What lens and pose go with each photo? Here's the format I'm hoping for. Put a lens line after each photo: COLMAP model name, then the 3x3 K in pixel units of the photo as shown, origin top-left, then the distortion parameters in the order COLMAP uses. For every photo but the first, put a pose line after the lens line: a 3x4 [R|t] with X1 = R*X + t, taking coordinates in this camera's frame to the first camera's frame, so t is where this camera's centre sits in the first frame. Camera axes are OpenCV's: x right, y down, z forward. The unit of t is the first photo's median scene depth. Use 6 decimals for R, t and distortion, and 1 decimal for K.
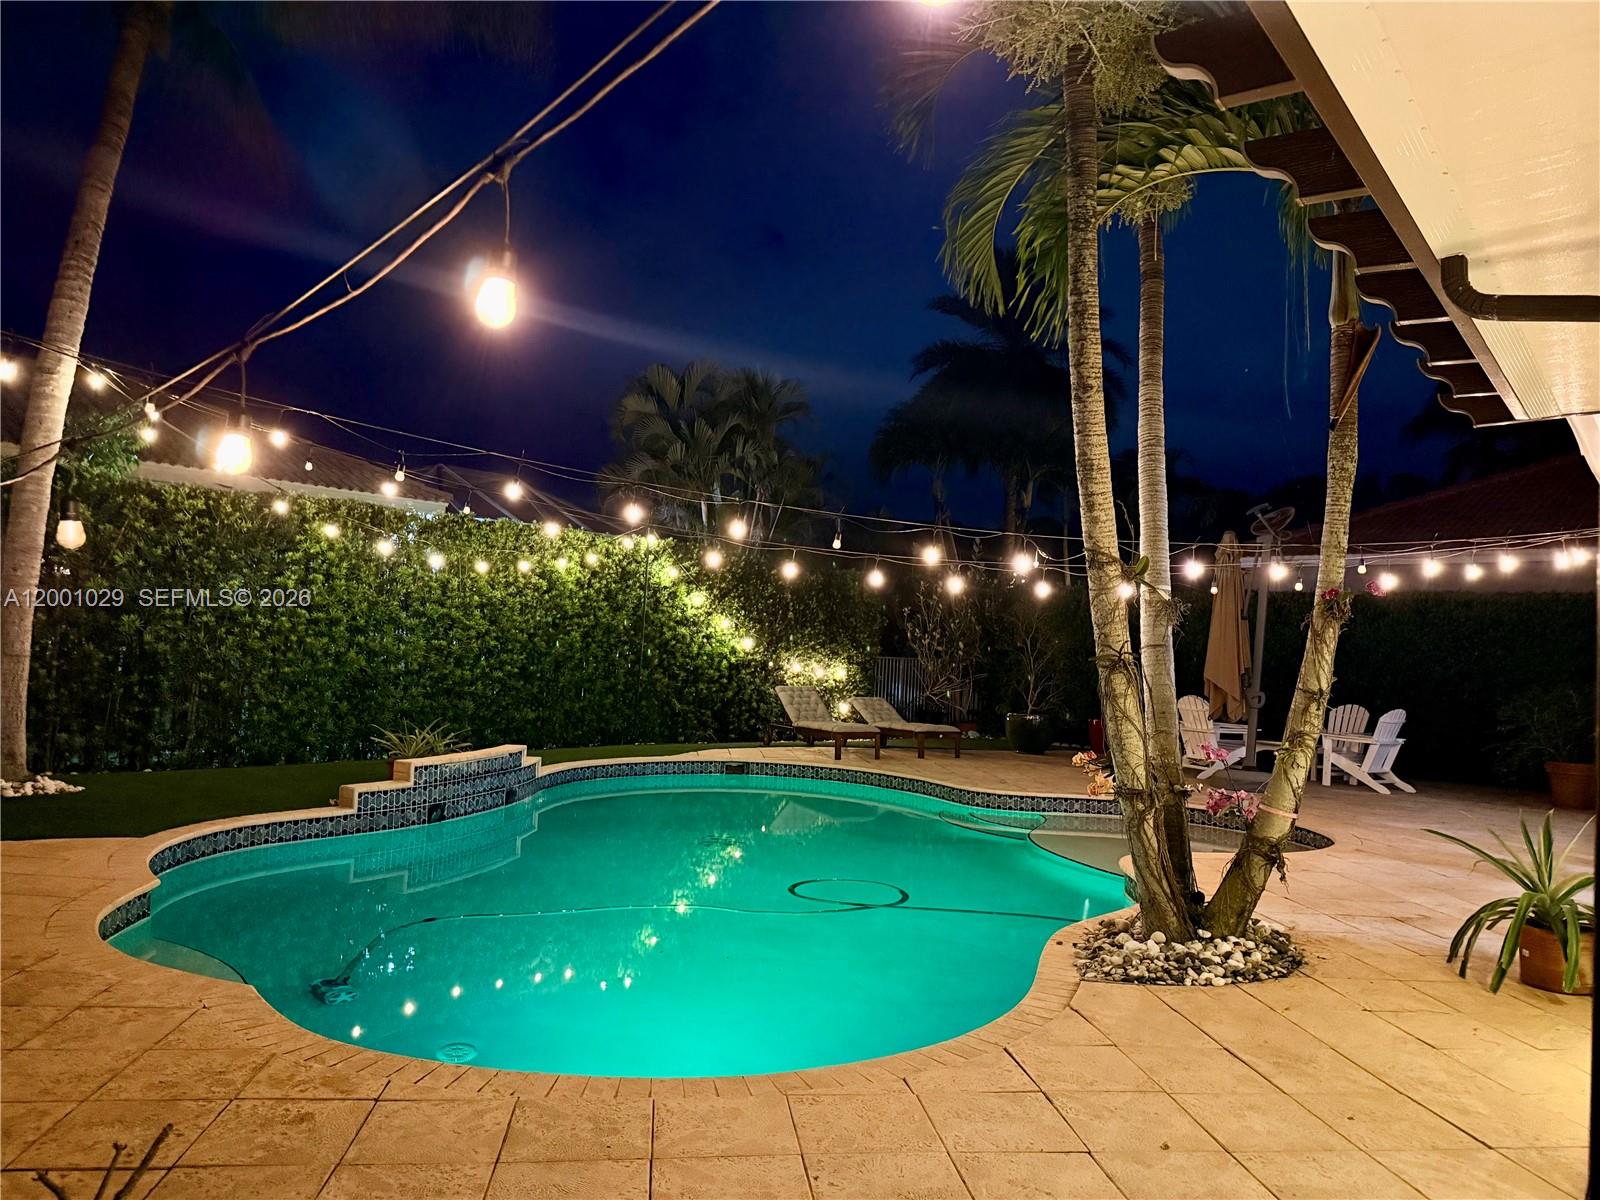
lens RADIAL K [[1102.1, 0, 801.6], [0, 1102.1, 598.2], [0, 0, 1]] dist [0.142232, -0.249399]
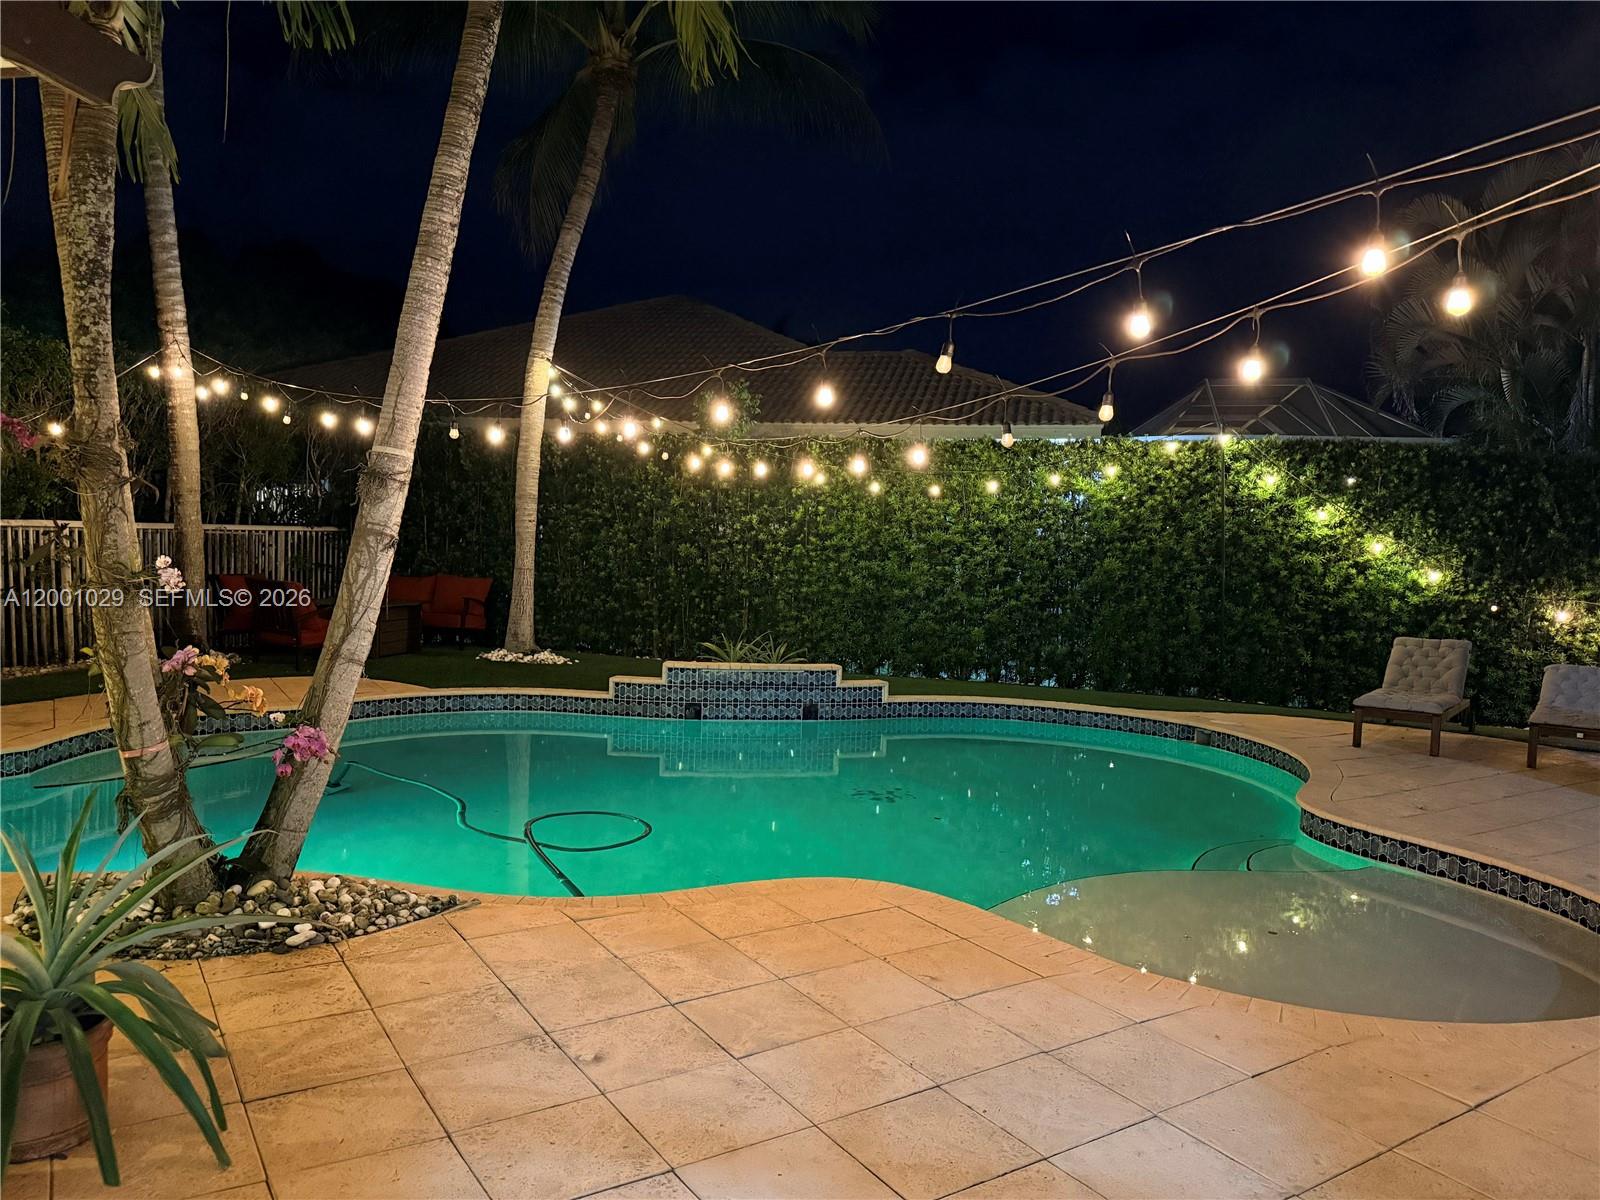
lens RADIAL K [[1102.1, 0, 801.6], [0, 1102.1, 598.2], [0, 0, 1]] dist [0.142232, -0.249399]
pose [[0.451048, 0.018839, -0.892301, 0.456526], [0.017680, 0.999392, 0.030038, 0.030882], [0.892325, -0.029325, 0.450441, 0.389847]]
